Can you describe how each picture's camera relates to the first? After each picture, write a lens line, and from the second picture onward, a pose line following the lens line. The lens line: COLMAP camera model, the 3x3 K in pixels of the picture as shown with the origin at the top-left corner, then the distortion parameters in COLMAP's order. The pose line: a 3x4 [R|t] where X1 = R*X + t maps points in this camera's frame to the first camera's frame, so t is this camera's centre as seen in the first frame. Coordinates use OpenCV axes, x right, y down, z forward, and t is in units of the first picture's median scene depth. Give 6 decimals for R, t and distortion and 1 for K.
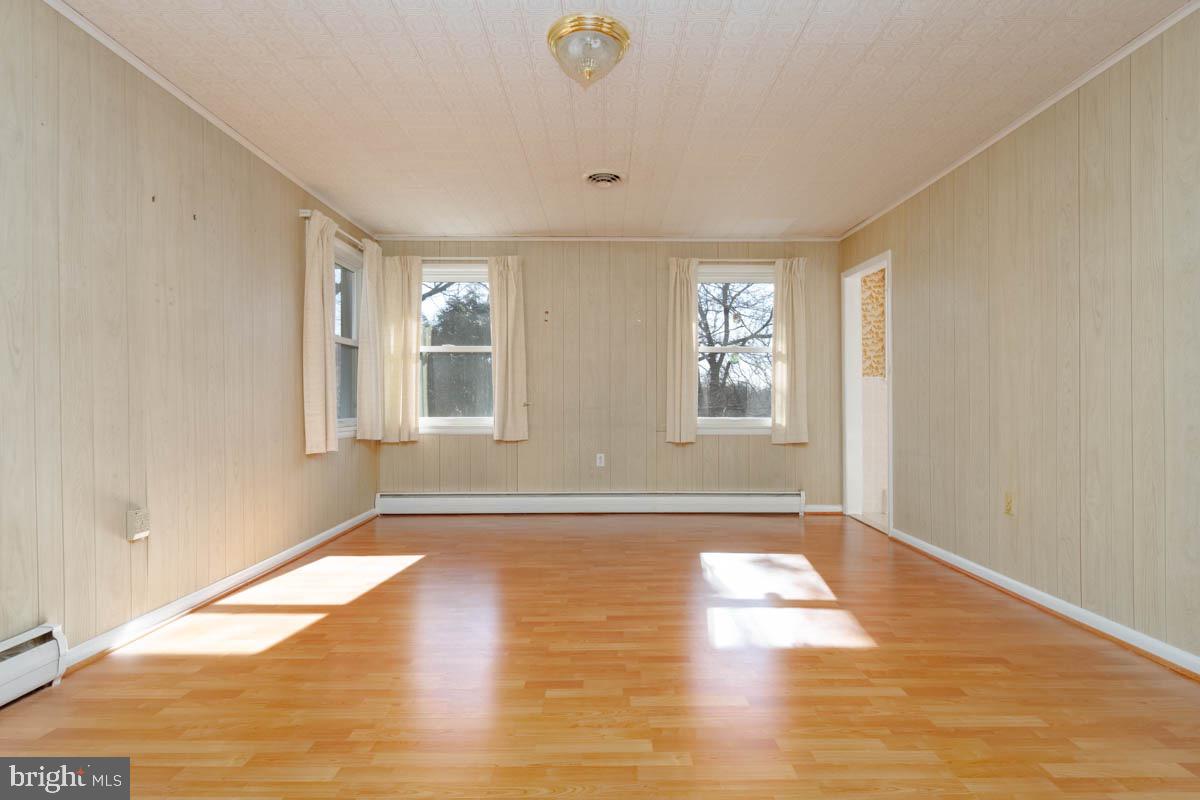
lens RADIAL K [[601.0, 0, 609.8], [0, 601.0, 404.4], [0, 0, 1]] dist [0.004909, -0.010386]
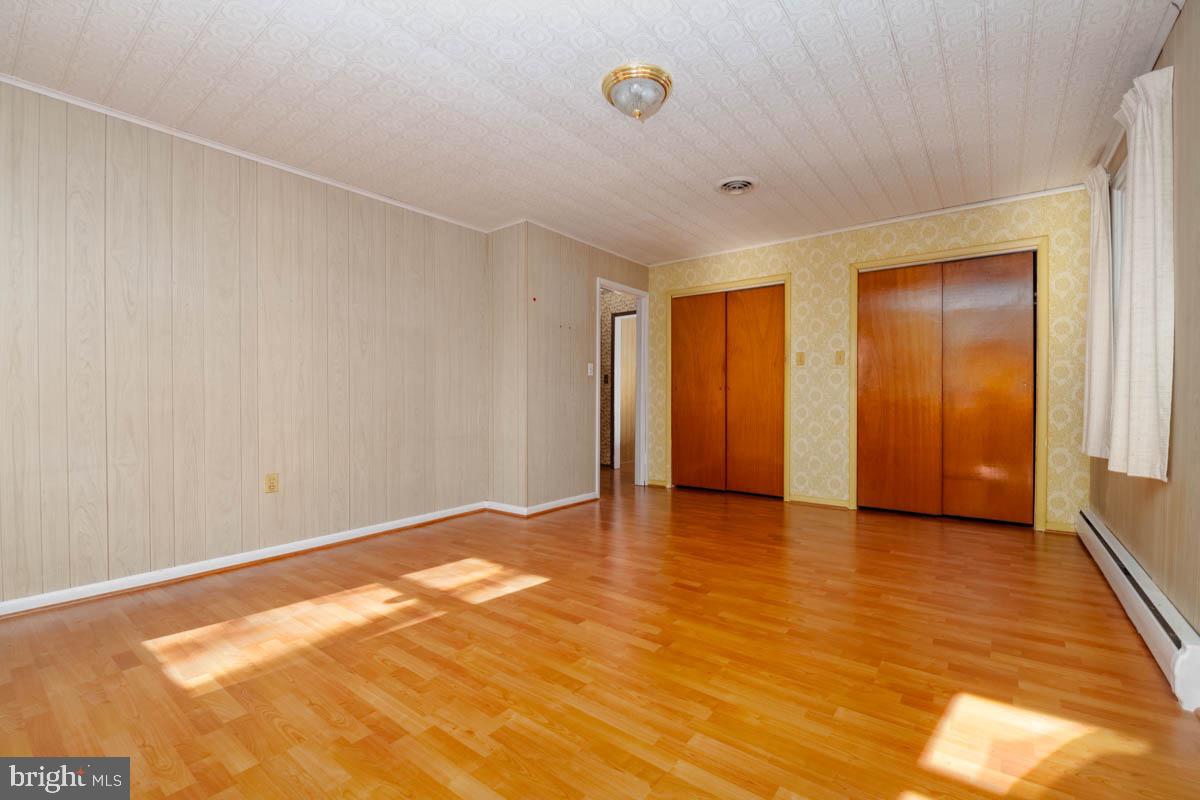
lens RADIAL K [[515.5, 0, 606.6], [0, 515.5, 399.1], [0, 0, 1]] dist [0.002815, -0.010560]
pose [[-0.789912, -0.001093, 0.613220, -0.304496], [0.003050, 0.999979, 0.005711, -0.001046], [-0.613213, 0.006382, -0.789892, 0.919171]]
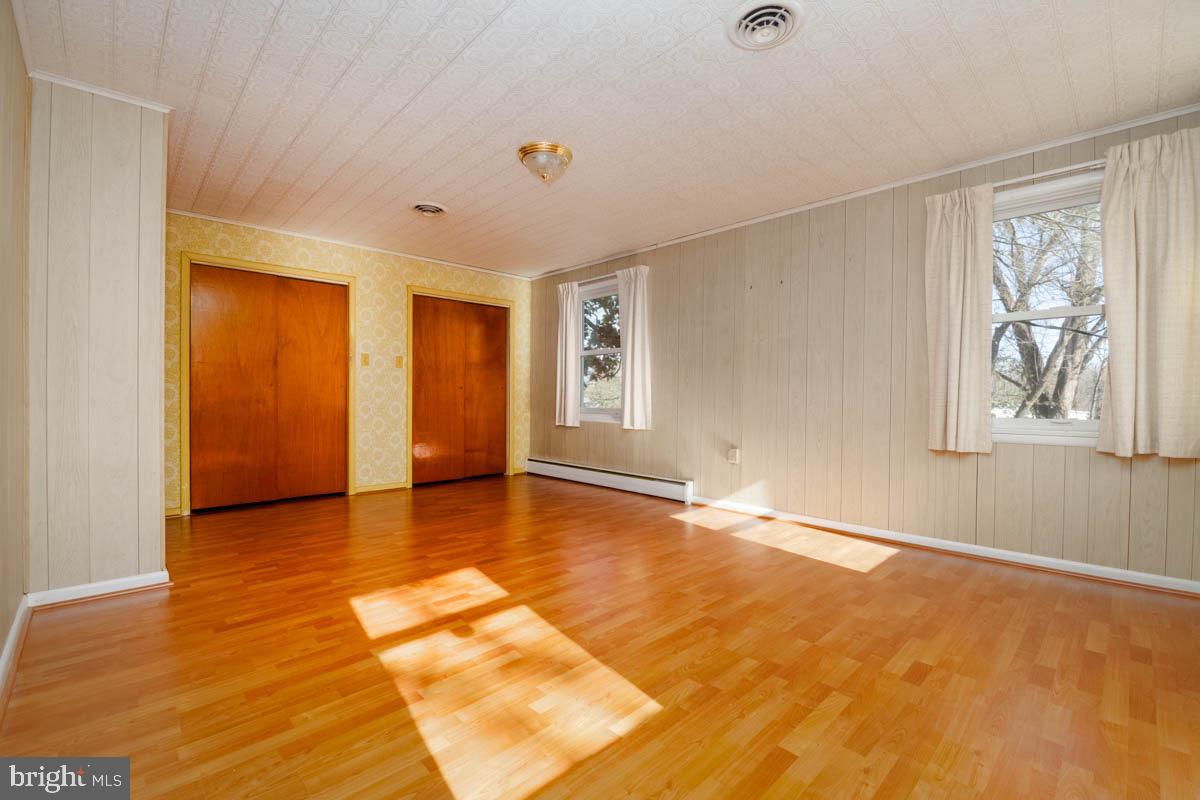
lens RADIAL K [[515.5, 0, 606.6], [0, 515.5, 399.1], [0, 0, 1]] dist [0.002815, -0.010560]
pose [[-0.724765, 0.000307, -0.688996, 0.374625], [-0.006046, 0.999959, 0.006805, -0.000322], [0.688970, 0.009098, -0.724733, 1.027285]]
